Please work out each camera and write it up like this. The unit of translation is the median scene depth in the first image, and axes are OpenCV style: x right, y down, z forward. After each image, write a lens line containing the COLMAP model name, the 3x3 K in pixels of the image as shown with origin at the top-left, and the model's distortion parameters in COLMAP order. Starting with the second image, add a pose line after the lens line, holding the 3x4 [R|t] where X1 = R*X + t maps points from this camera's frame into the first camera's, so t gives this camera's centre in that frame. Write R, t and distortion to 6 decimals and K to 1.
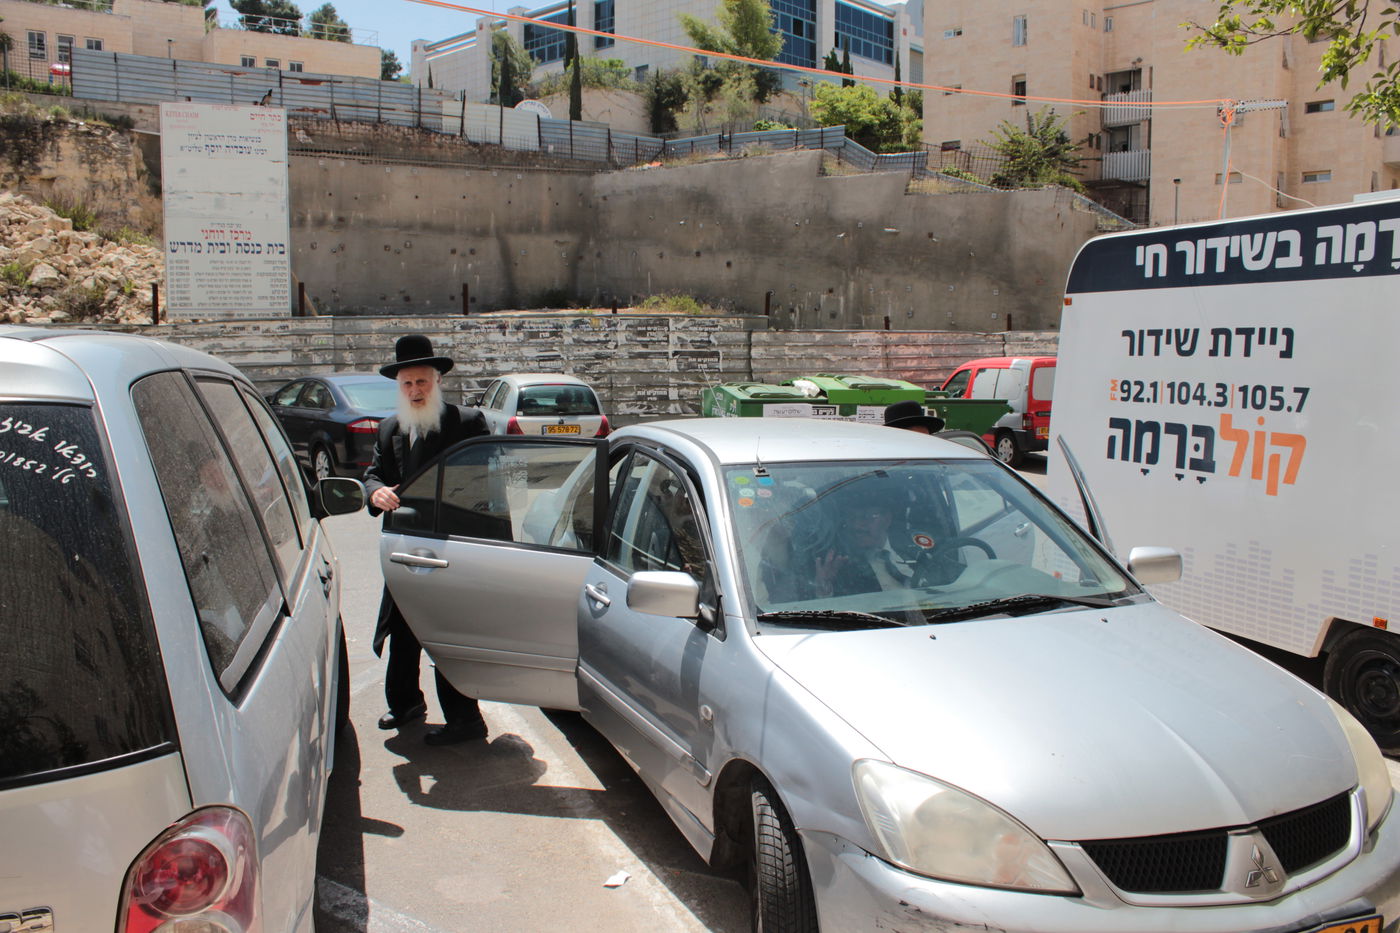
lens RADIAL K [[1171.8, 0, 687.9], [0, 1171.8, 467.7], [0, 0, 1]] dist [-0.132483, 0.103633]
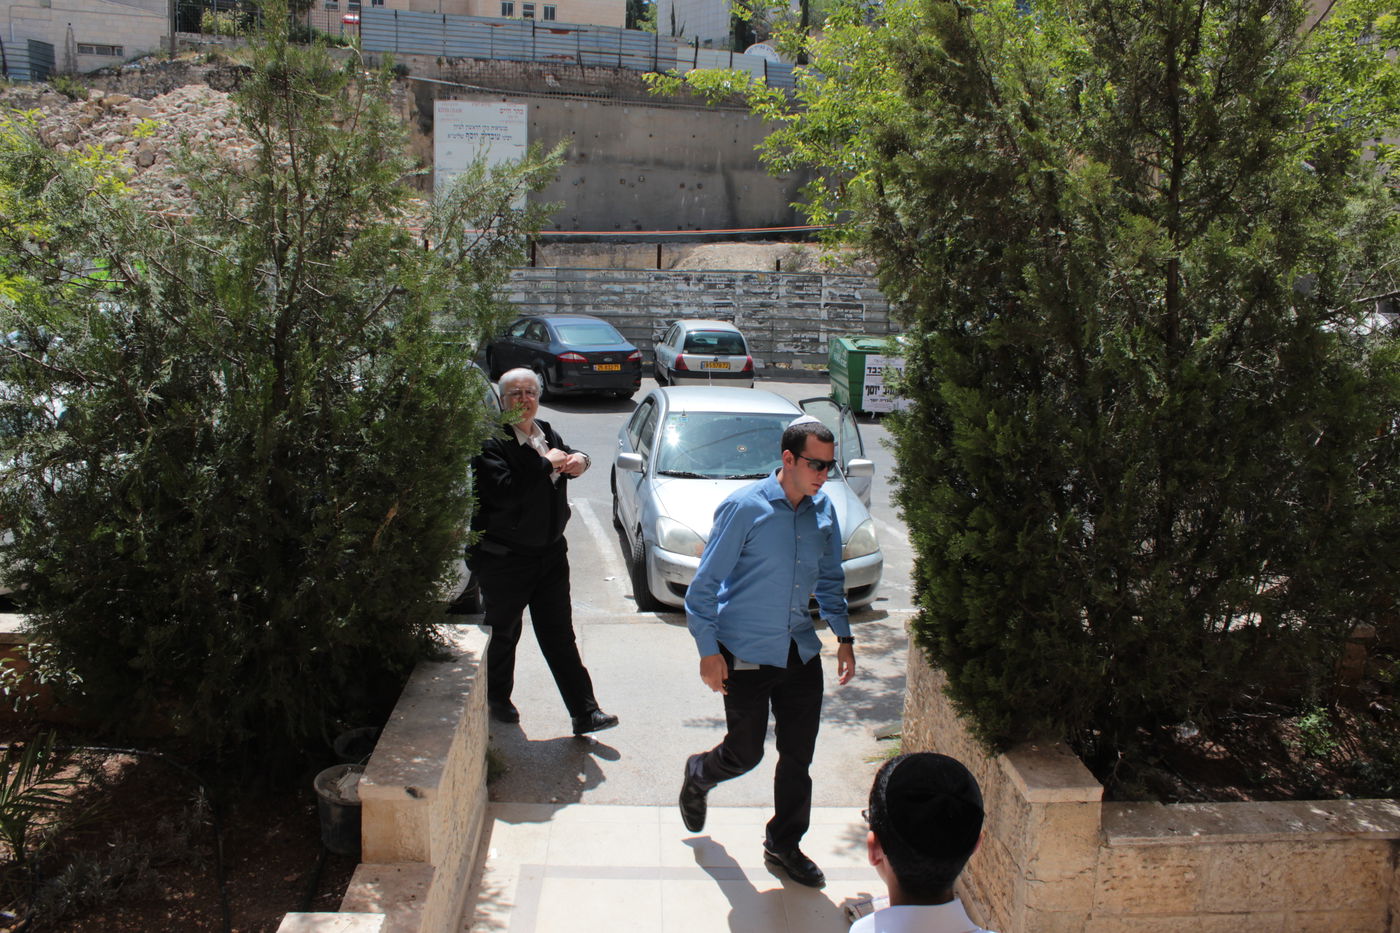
lens RADIAL K [[1171.8, 0, 697.8], [0, 1171.8, 474.1], [0, 0, 1]] dist [-0.132483, 0.103633]
pose [[0.979675, 0.068562, -0.188509, 0.101026], [-0.053945, 0.995203, 0.081609, -0.013188], [0.193200, -0.069781, 0.978675, -0.243126]]
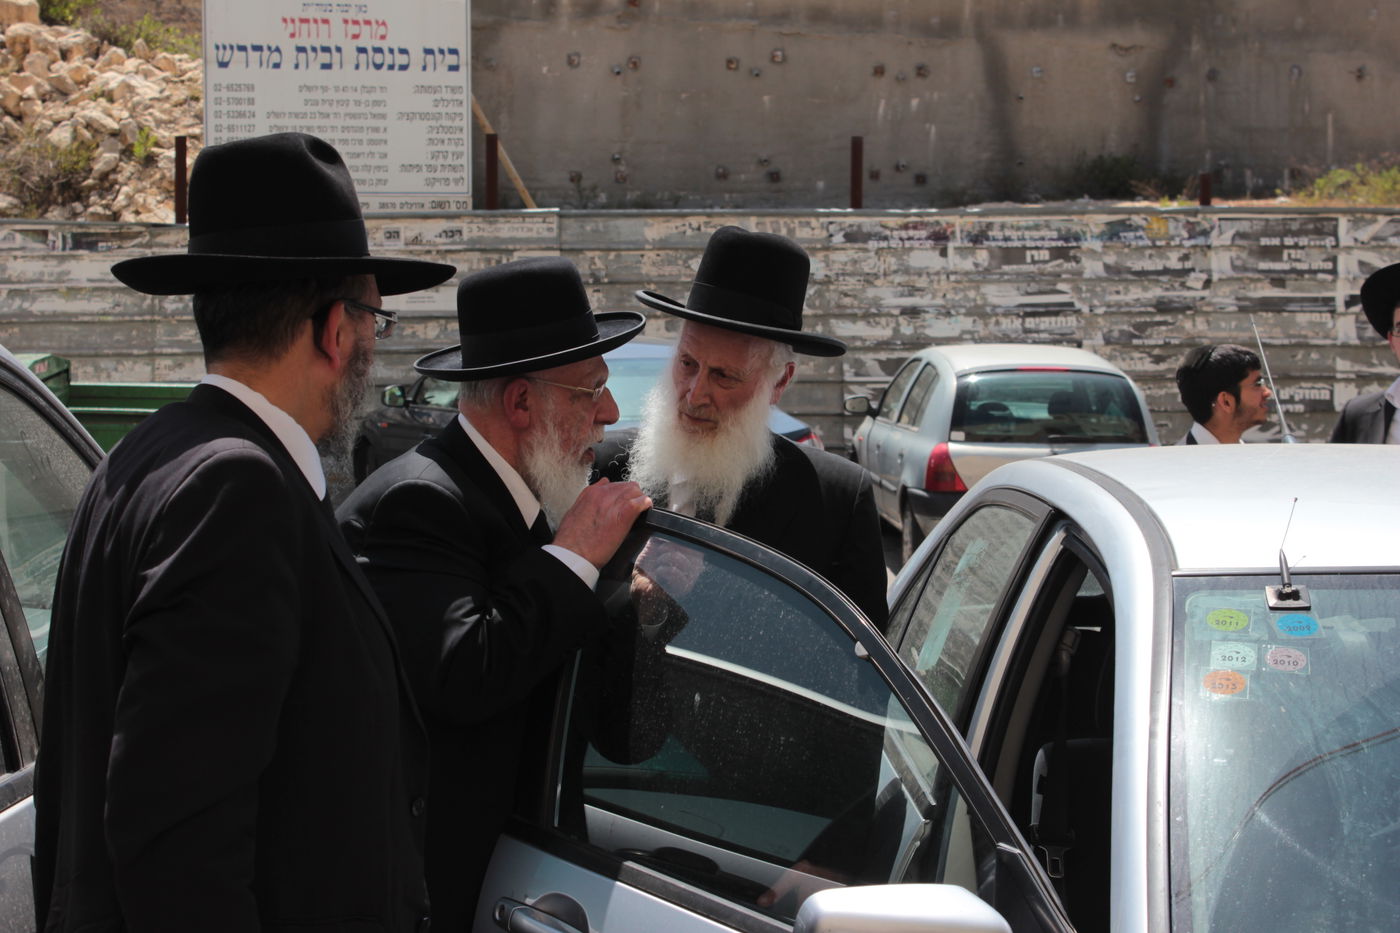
lens RADIAL K [[2643.2, 0, 703.0], [0, 2643.2, 459.3], [0, 0, 1]] dist [0.024186, 0.000000]
pose [[0.963316, 0.022477, -0.267428, 0.020058], [-0.032864, 0.998867, -0.034426, -0.000962], [0.266351, 0.041952, 0.962963, 0.029984]]
